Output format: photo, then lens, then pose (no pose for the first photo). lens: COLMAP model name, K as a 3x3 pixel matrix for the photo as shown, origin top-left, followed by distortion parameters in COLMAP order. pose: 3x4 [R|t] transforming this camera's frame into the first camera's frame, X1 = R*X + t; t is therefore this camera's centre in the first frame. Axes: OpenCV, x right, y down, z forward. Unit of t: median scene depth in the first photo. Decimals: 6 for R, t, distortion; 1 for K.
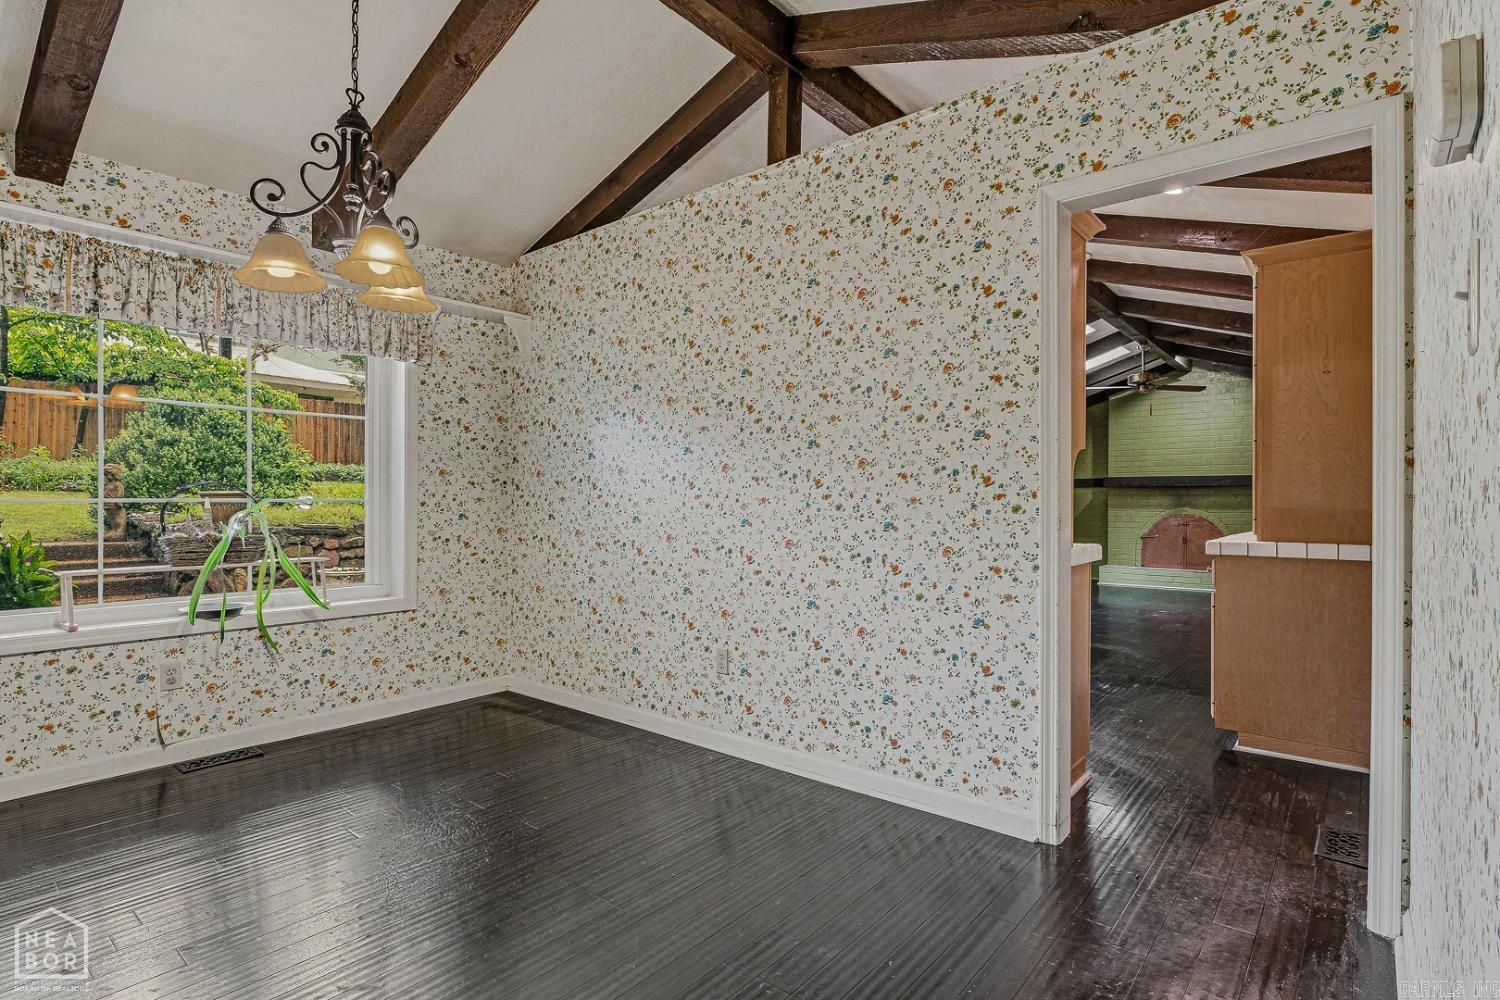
lens RADIAL K [[743.3, 0, 751.1], [0, 743.3, 502.5], [0, 0, 1]] dist [-0.002060, -0.002027]
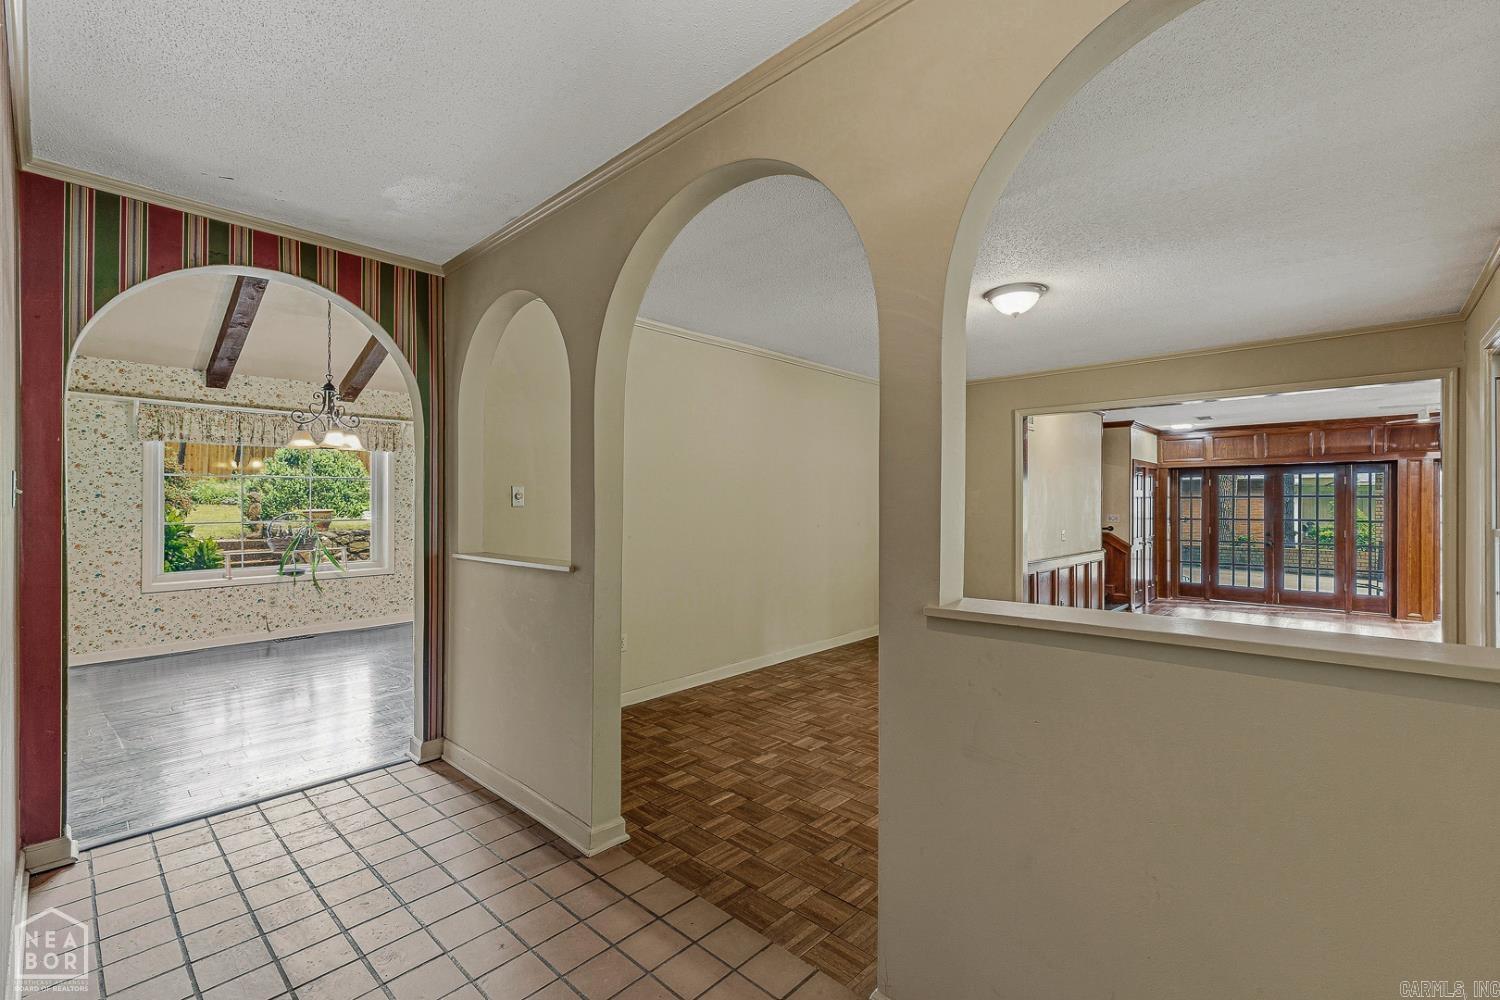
lens RADIAL K [[641.8, 0, 760.5], [0, 641.8, 502.4], [0, 0, 1]] dist [0.001138, 0.000459]
pose [[0.998580, -0.003133, -0.053184, 0.741897], [0.003099, 0.999995, -0.000708, -0.053510], [0.053186, 0.000542, 0.998584, -0.803879]]
